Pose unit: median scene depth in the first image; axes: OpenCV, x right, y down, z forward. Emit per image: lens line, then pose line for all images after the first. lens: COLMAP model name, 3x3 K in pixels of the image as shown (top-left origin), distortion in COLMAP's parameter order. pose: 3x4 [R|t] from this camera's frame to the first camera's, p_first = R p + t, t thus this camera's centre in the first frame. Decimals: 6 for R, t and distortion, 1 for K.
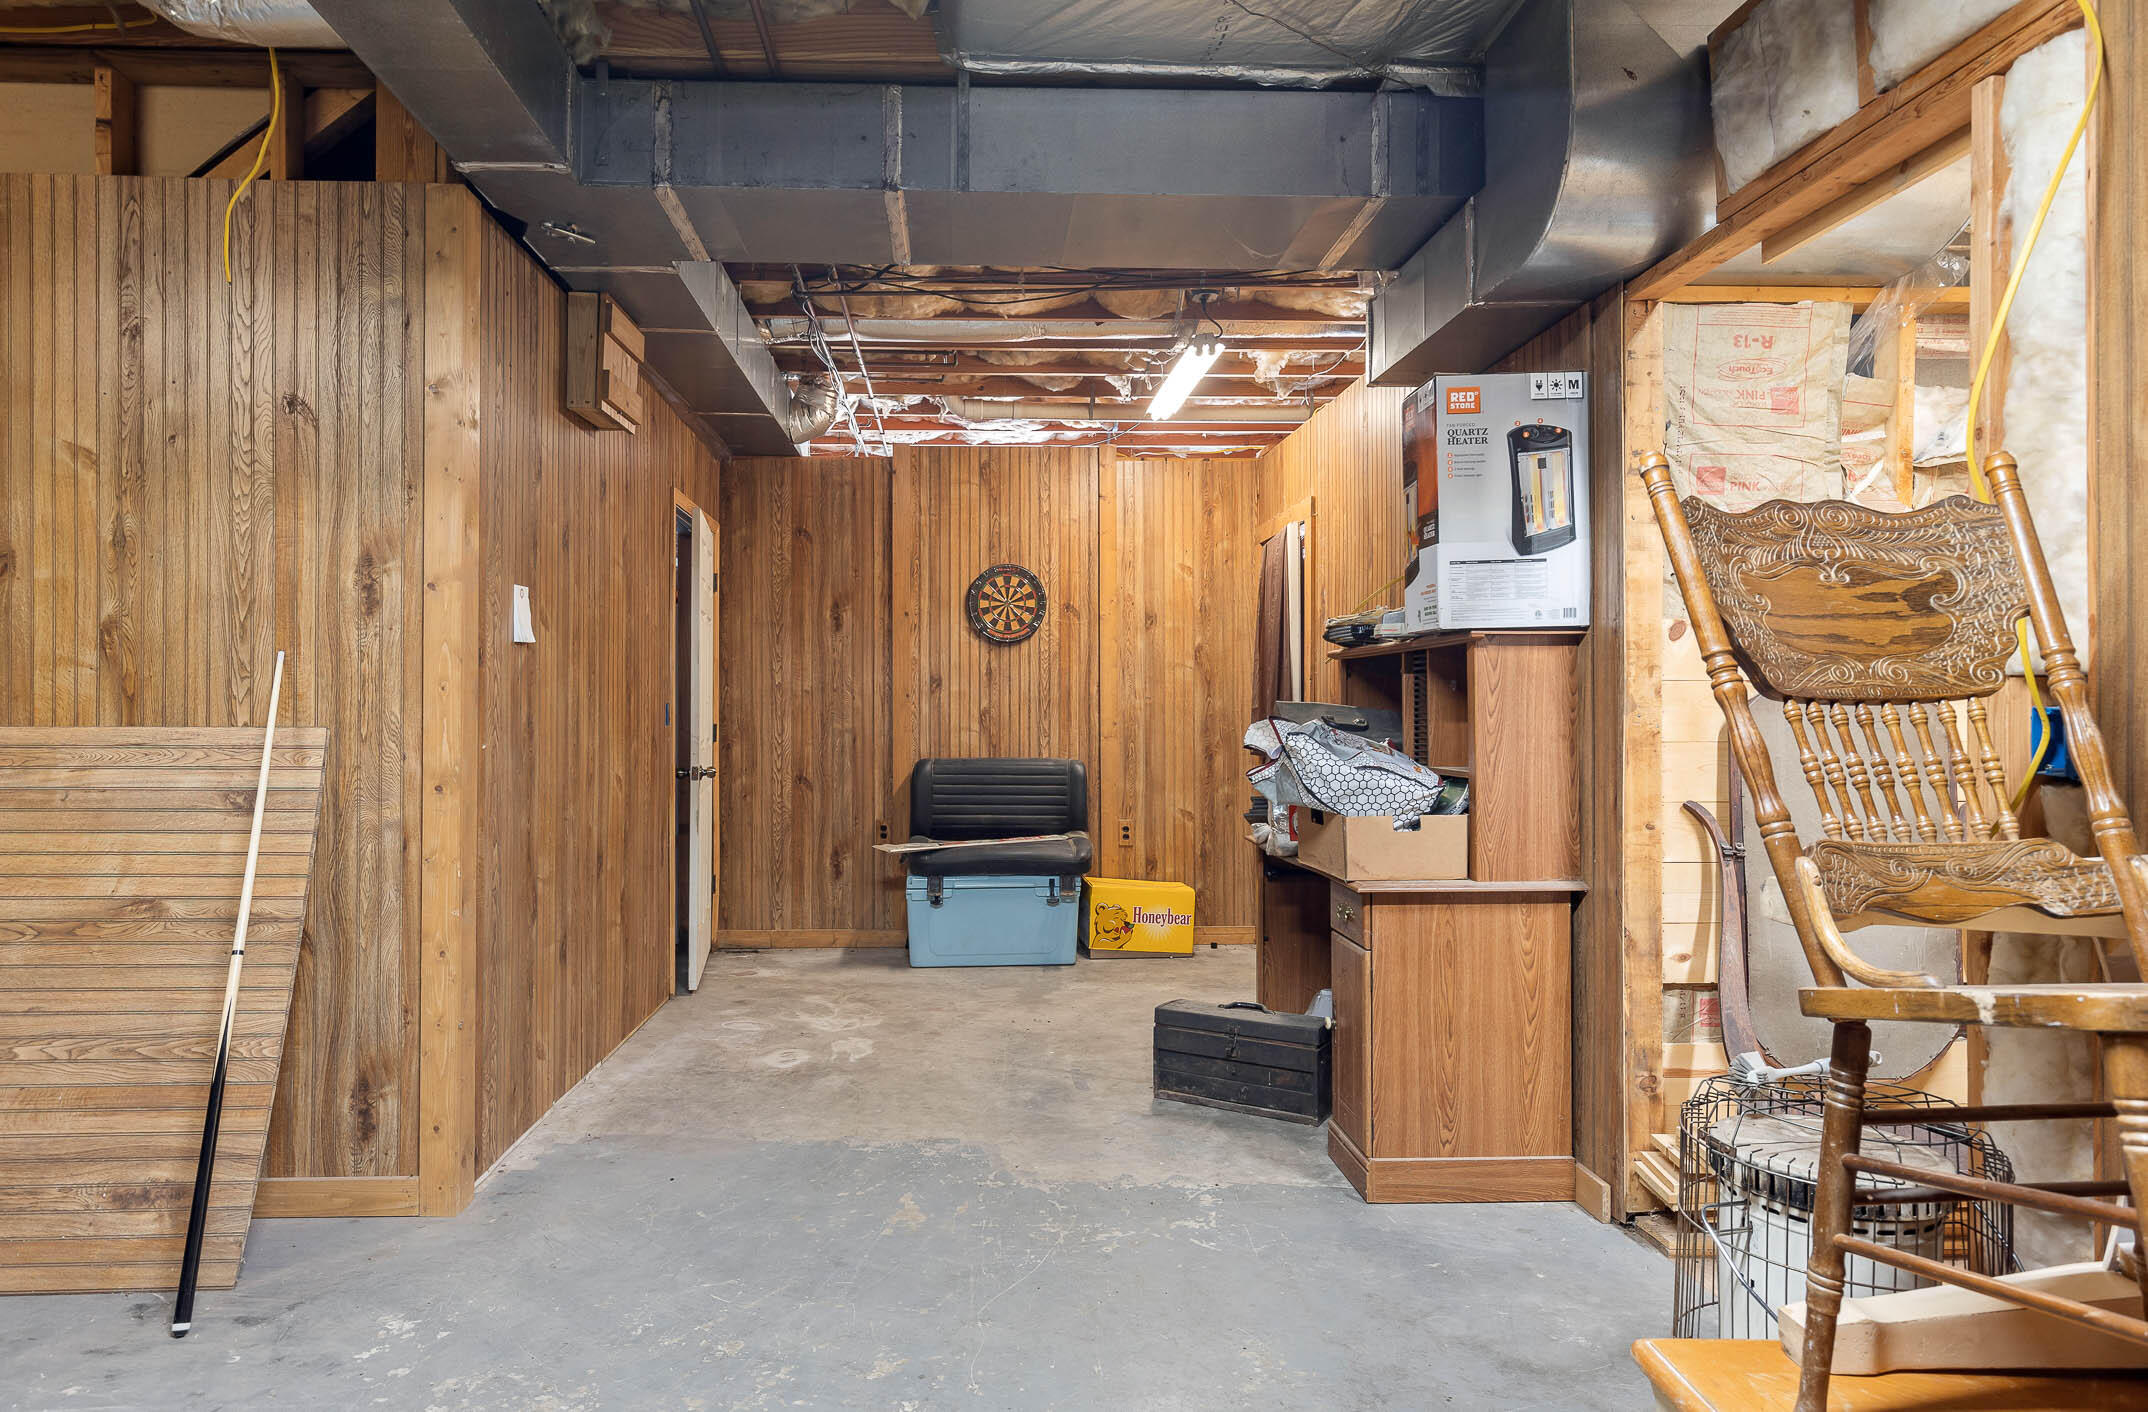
lens RADIAL K [[1272.3, 0, 1074.0], [0, 1272.3, 706.0], [0, 0, 1]] dist [0.001900, 0.000783]
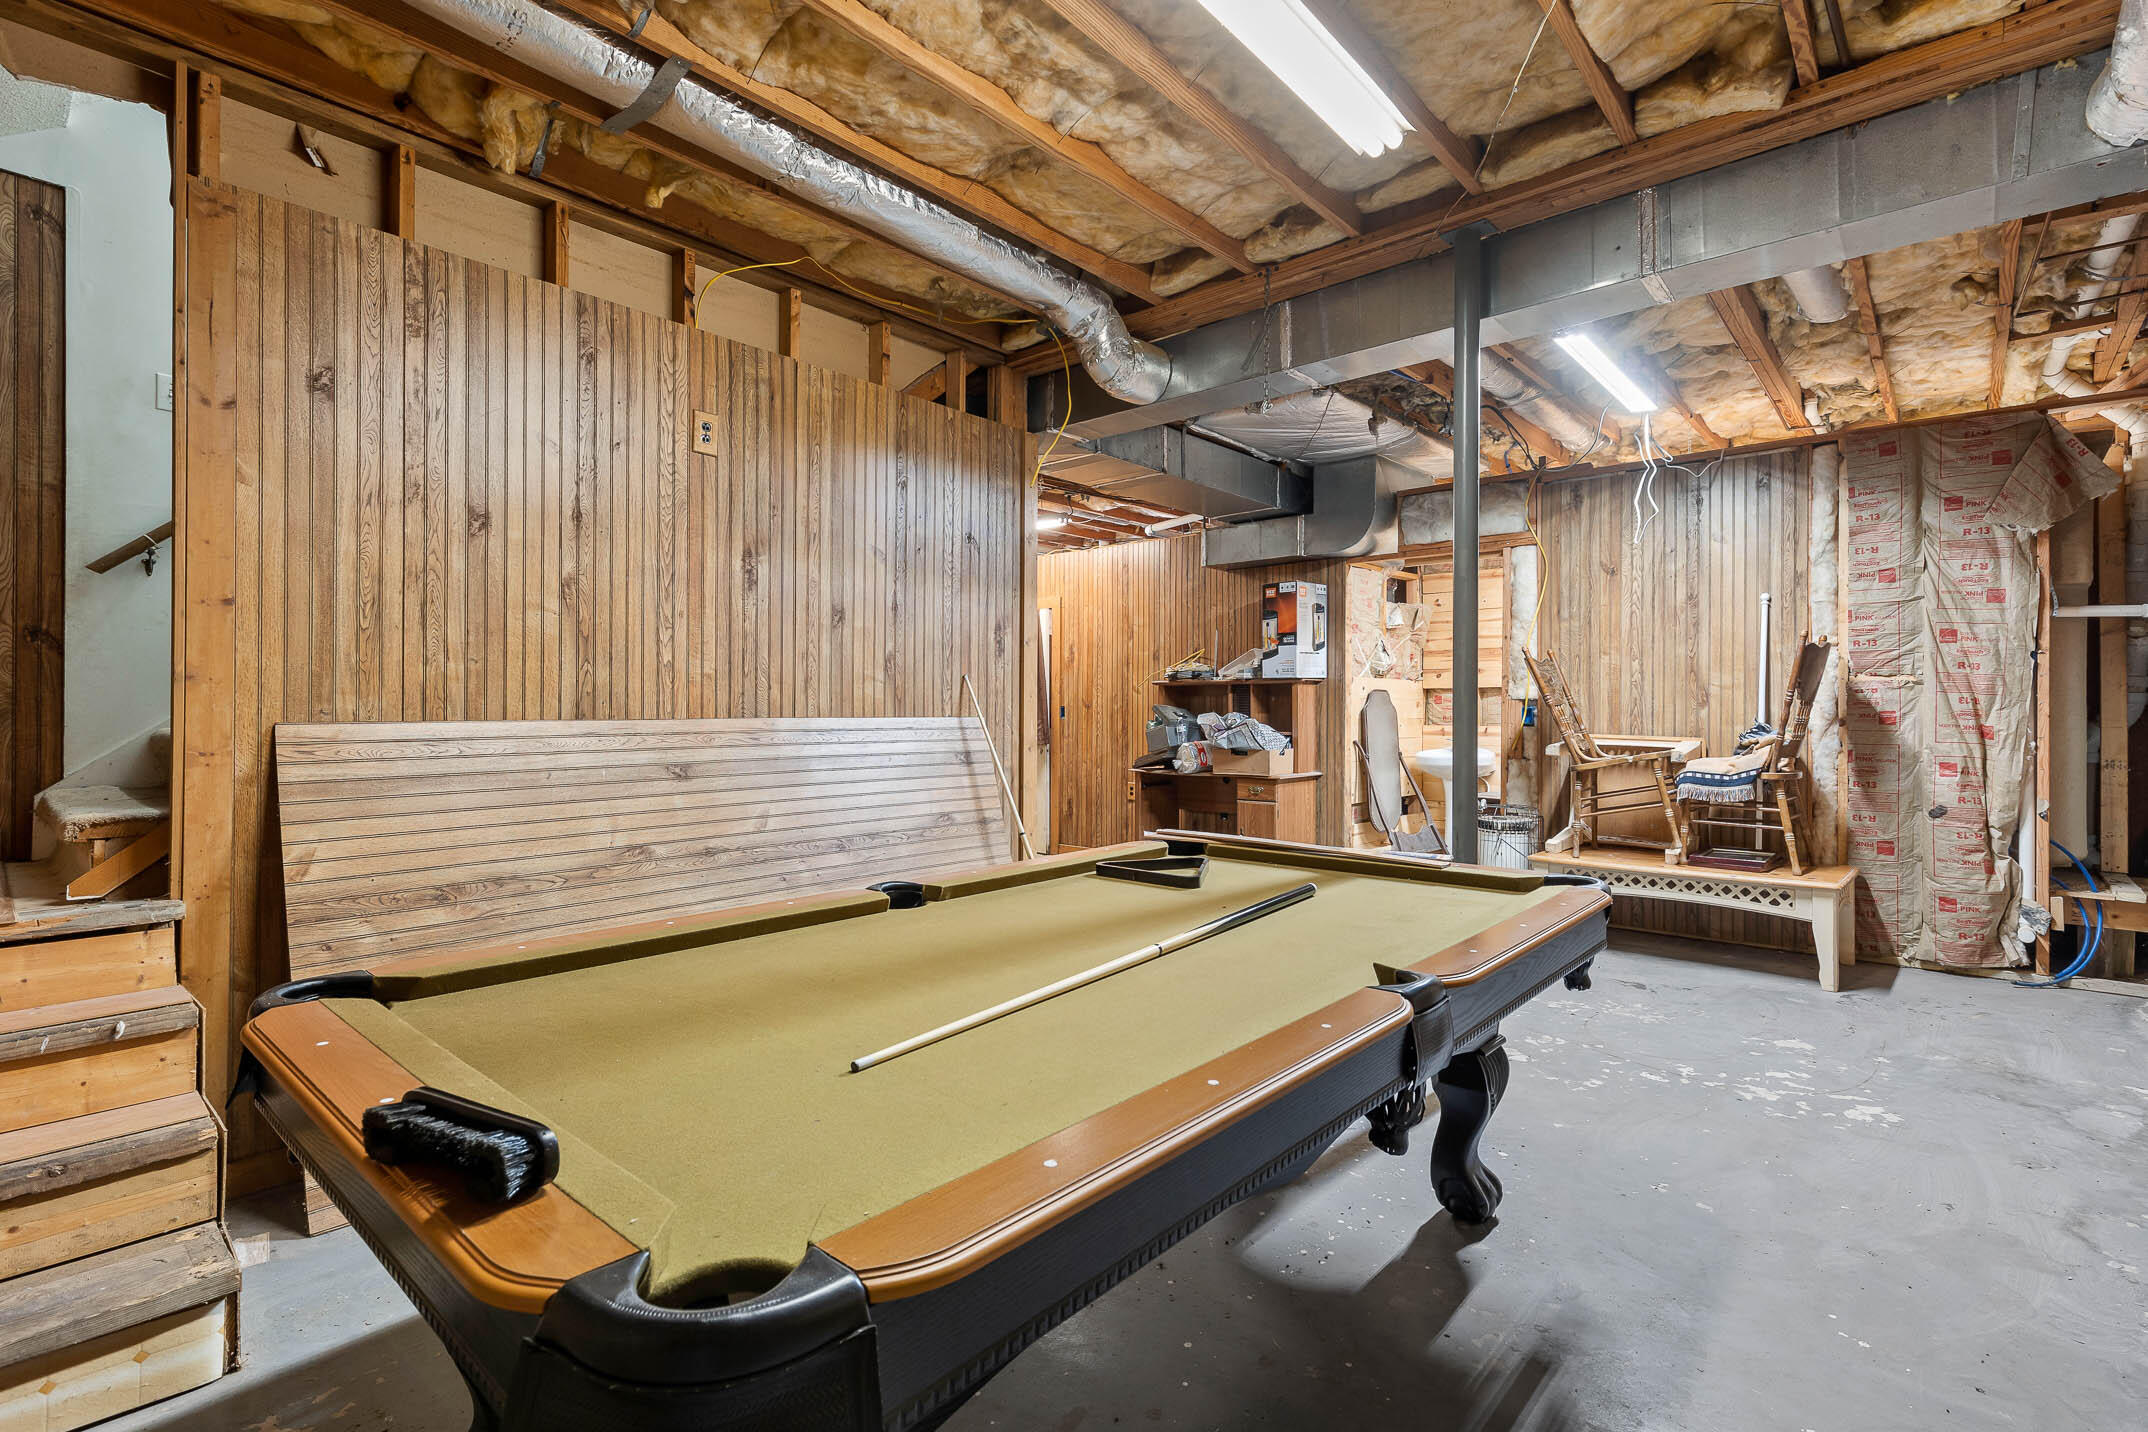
lens RADIAL K [[982.4, 0, 1074.0], [0, 982.4, 716.0], [0, 0, 1]] dist [-0.000238, 0.000046]
pose [[0.689428, -0.004313, 0.724342, -1.521102], [-0.003755, 0.999948, 0.009528, 0.001477], [-0.724345, -0.009289, 0.689375, -0.071995]]
